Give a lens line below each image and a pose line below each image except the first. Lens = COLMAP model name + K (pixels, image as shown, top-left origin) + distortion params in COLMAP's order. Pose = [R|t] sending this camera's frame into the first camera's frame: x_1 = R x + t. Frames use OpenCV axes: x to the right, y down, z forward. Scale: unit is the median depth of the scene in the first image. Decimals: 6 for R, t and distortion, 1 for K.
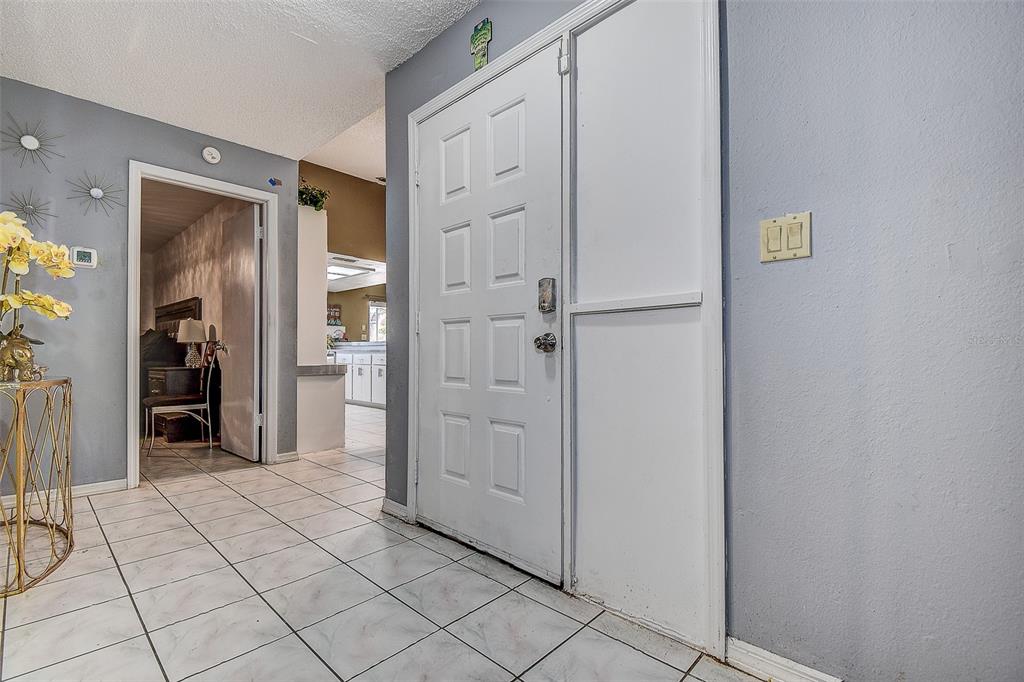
lens RADIAL K [[454.3, 0, 513.8], [0, 454.3, 346.1], [0, 0, 1]] dist [0.035250, -0.026222]
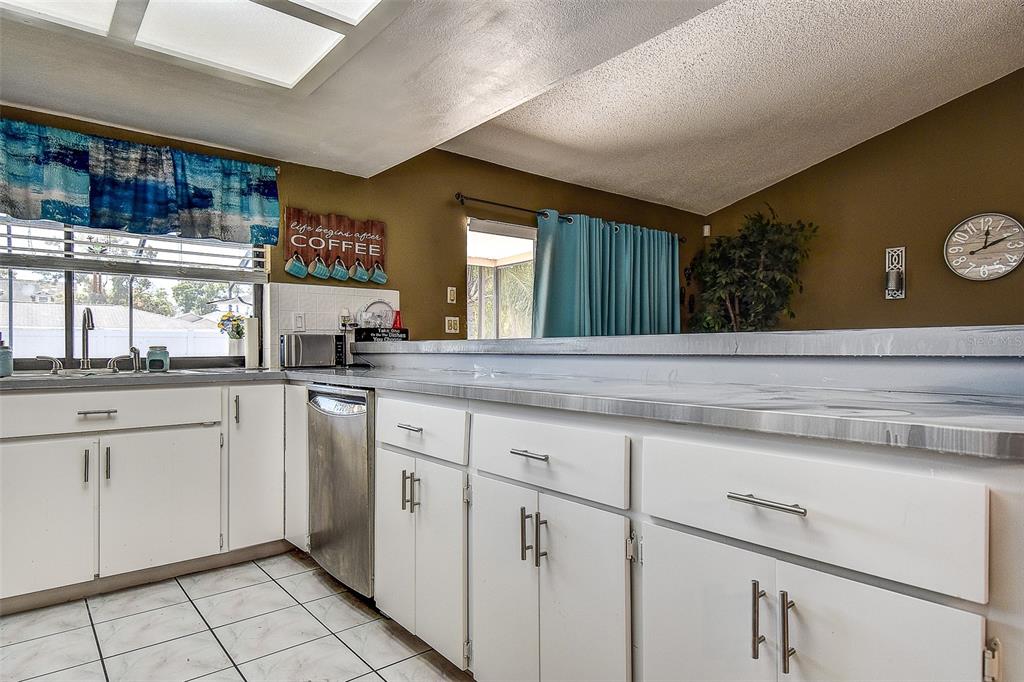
lens RADIAL K [[586.6, 0, 513.4], [0, 586.6, 348.0], [0, 0, 1]] dist [0.040366, -0.026148]
pose [[0.992142, -0.001725, -0.125106, -0.242937], [0.002862, 0.999956, 0.008911, -0.006923], [0.125085, -0.009199, 0.992103, 0.614002]]
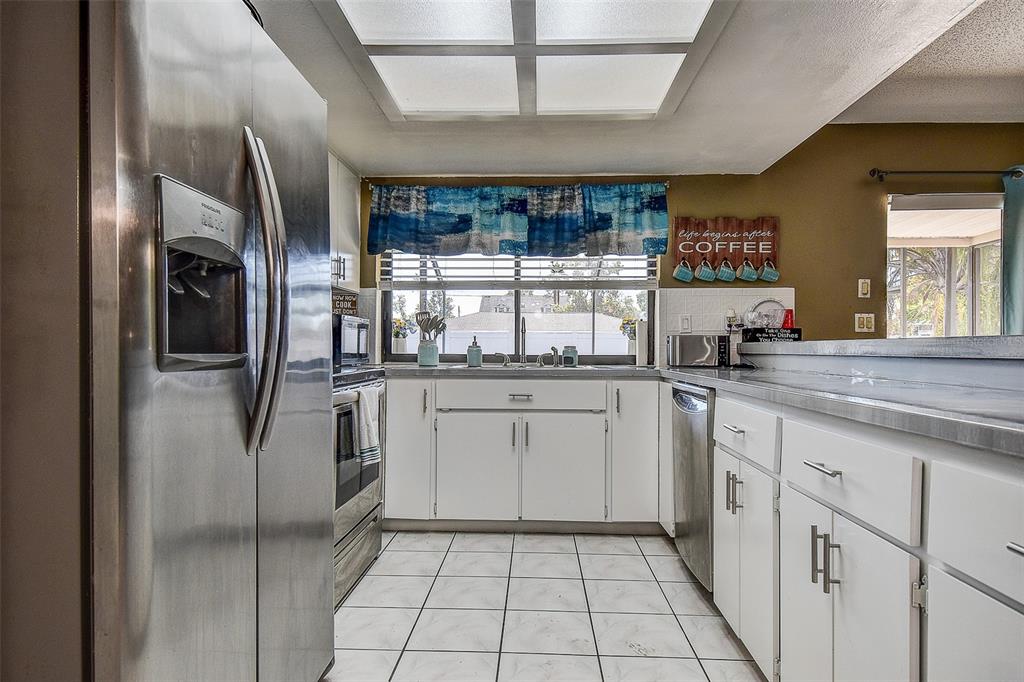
lens RADIAL K [[586.6, 0, 513.4], [0, 586.6, 348.0], [0, 0, 1]] dist [0.040366, -0.026148]
pose [[0.653882, 0.003511, -0.756589, -0.200746], [0.001770, 0.999979, 0.006170, -0.006792], [0.756595, -0.005374, 0.653862, 0.620971]]
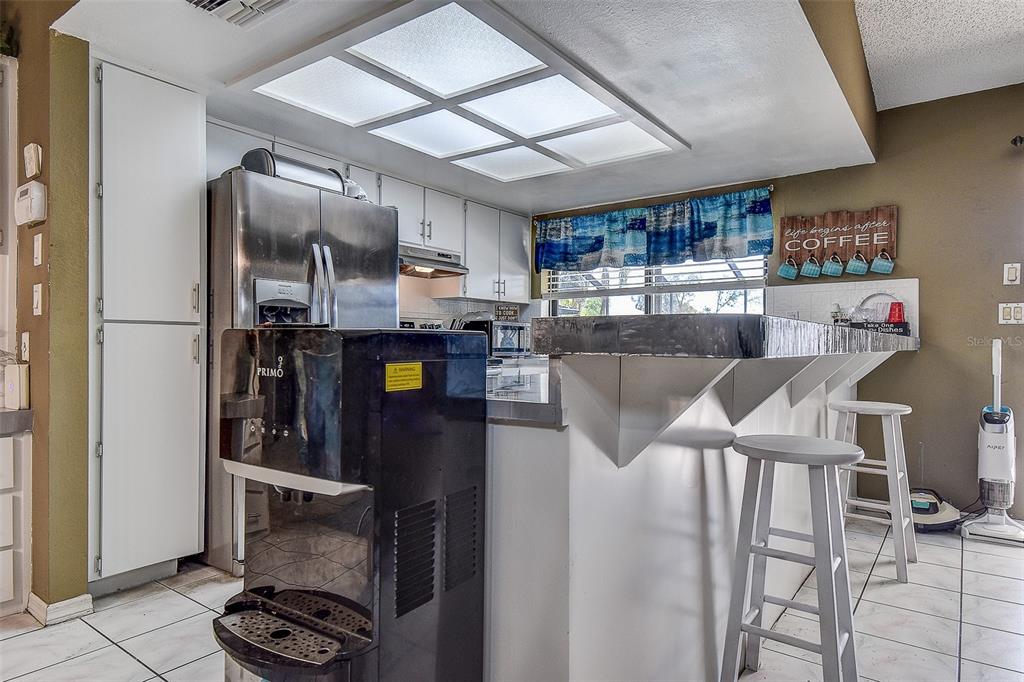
lens RADIAL K [[597.2, 0, 511.4], [0, 597.2, 349.5], [0, 0, 1]] dist [0.003221, -0.000657]
pose [[0.108984, 0.008350, -0.994008, -0.035537], [0.006942, 0.999934, 0.009161, -0.005152], [0.994019, -0.007899, 0.108919, 0.728104]]
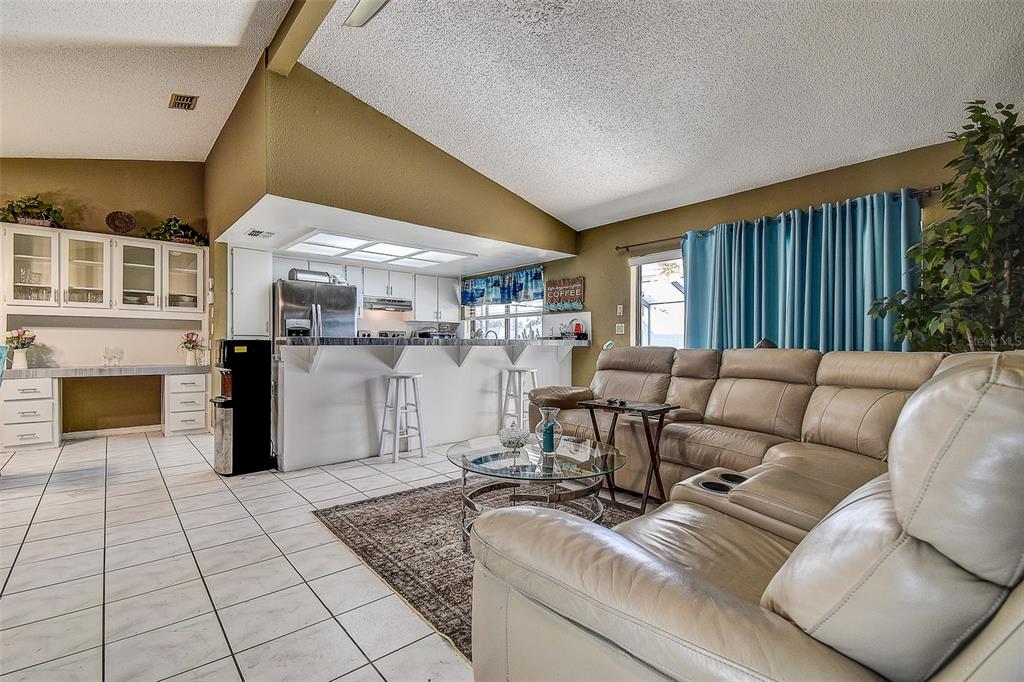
lens RADIAL K [[454.3, 0, 513.8], [0, 454.3, 346.1], [0, 0, 1]] dist [0.035250, -0.026222]
pose [[-0.093183, 0.004158, -0.995640, 0.217354], [0.007202, 0.999968, 0.003502, -0.002378], [0.995623, -0.006844, -0.093209, 0.973401]]
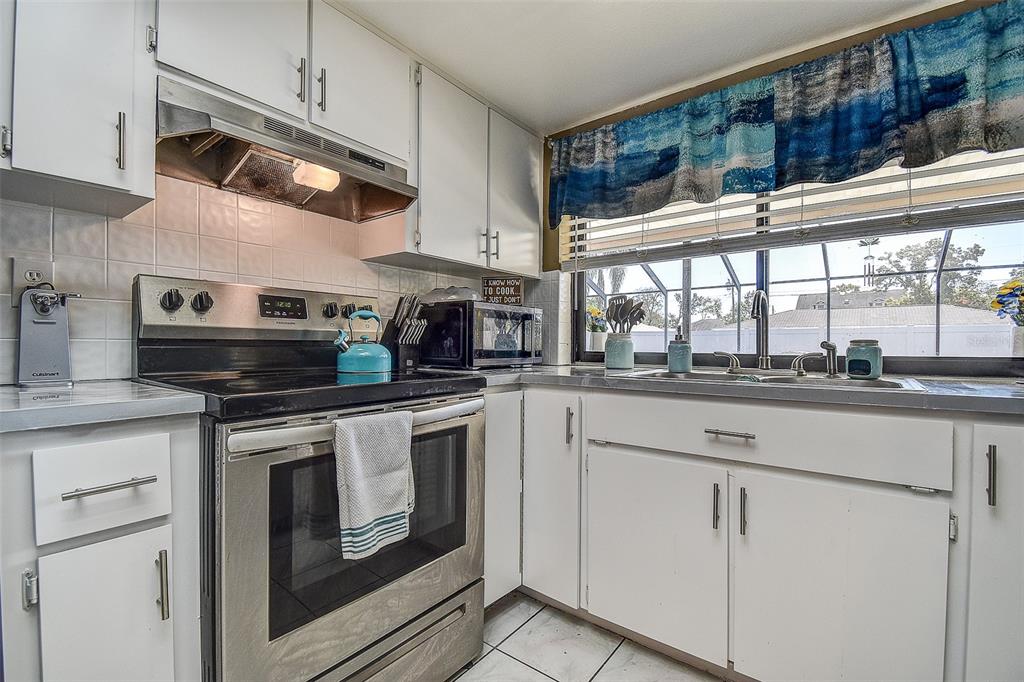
lens RADIAL K [[454.3, 0, 513.8], [0, 454.3, 346.1], [0, 0, 1]] dist [0.035250, -0.026222]
pose [[0.098600, 0.005177, -0.995114, -0.319854], [0.008204, 0.999948, 0.006015, -0.005381], [0.995093, -0.008757, 0.098552, 0.763383]]
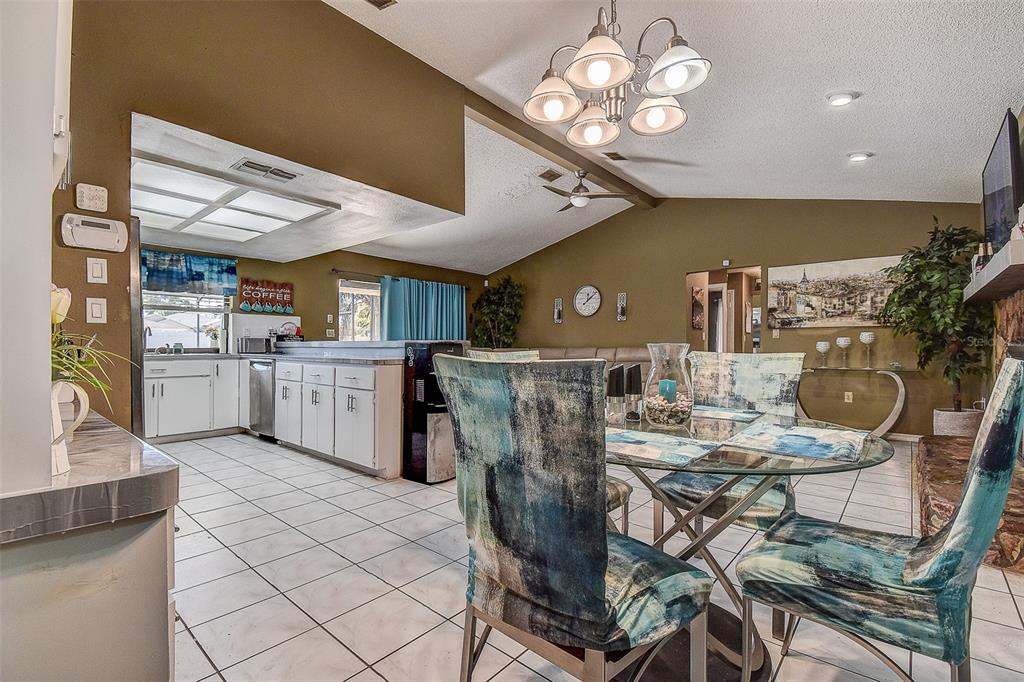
lens RADIAL K [[454.3, 0, 513.8], [0, 454.3, 346.1], [0, 0, 1]] dist [0.035250, -0.026222]
pose [[0.999102, 0.003961, 0.042175, -0.093688], [-0.004356, 0.999947, 0.009281, -0.008741], [-0.042136, -0.009456, 0.999067, 0.340136]]
